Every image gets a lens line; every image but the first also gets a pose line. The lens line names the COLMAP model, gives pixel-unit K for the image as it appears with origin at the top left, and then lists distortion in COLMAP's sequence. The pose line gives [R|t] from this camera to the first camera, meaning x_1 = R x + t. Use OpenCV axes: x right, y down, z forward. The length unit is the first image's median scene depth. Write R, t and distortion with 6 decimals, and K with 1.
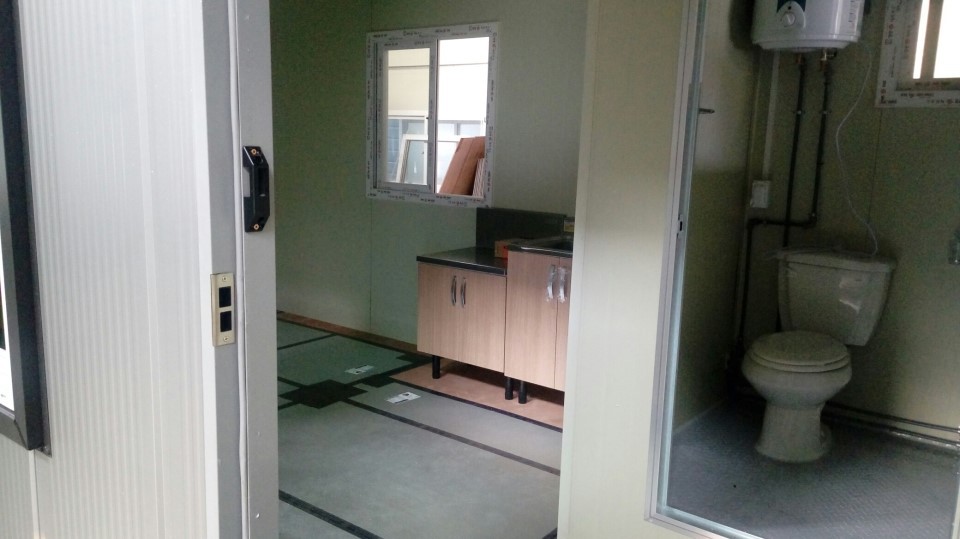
lens RADIAL K [[770.5, 0, 473.7], [0, 770.5, 275.0], [0, 0, 1]] dist [0.066233, -0.073158]
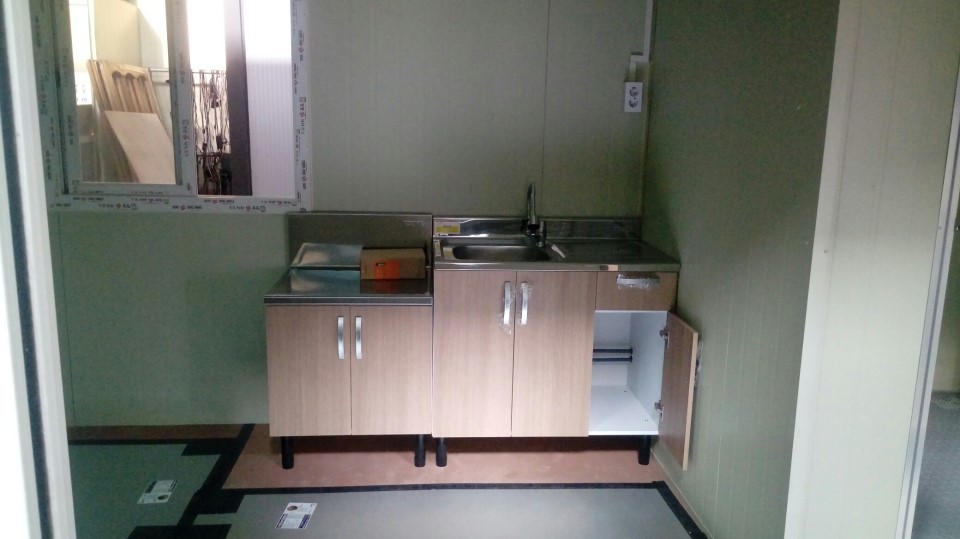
lens RADIAL K [[770.5, 0, 483.7], [0, 770.5, 268.2], [0, 0, 1]] dist [0.066233, -0.073158]
pose [[0.731609, -0.139823, 0.667232, -0.461947], [0.116957, 0.989973, 0.079214, -0.097146], [-0.671617, 0.020084, 0.740626, 0.482315]]
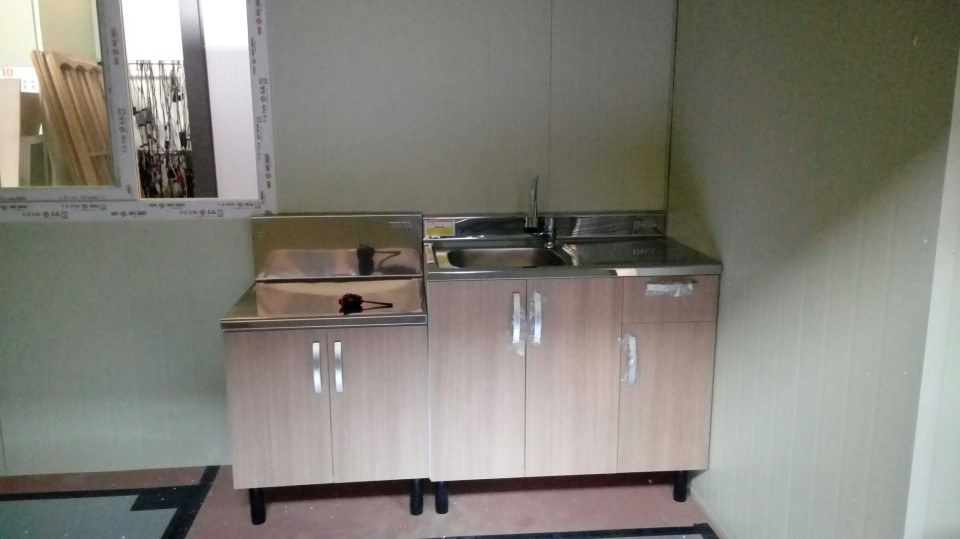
lens RADIAL K [[770.5, 0, 483.7], [0, 770.5, 273.6], [0, 0, 1]] dist [0.066233, -0.073158]
pose [[0.714257, -0.171281, 0.678602, -0.376357], [0.144546, 0.984789, 0.096423, -0.101776], [-0.684795, 0.029218, 0.728150, 0.598078]]
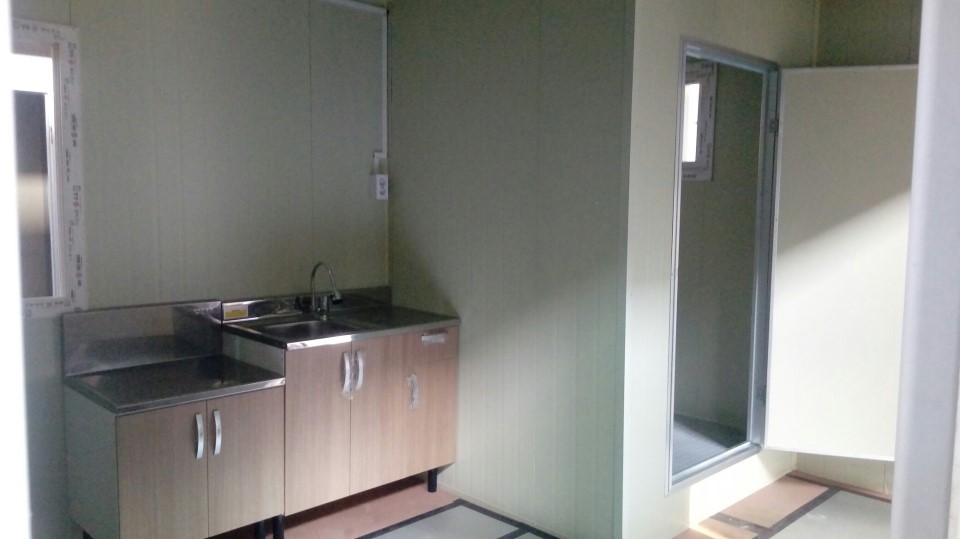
lens RADIAL K [[770.5, 0, 483.0], [0, 770.5, 262.8], [0, 0, 1]] dist [0.066233, -0.073158]
pose [[0.095258, -0.106980, 0.989687, -0.777967], [0.158840, 0.983103, 0.090980, -0.176948], [-0.982698, 0.148535, 0.110641, 0.799230]]
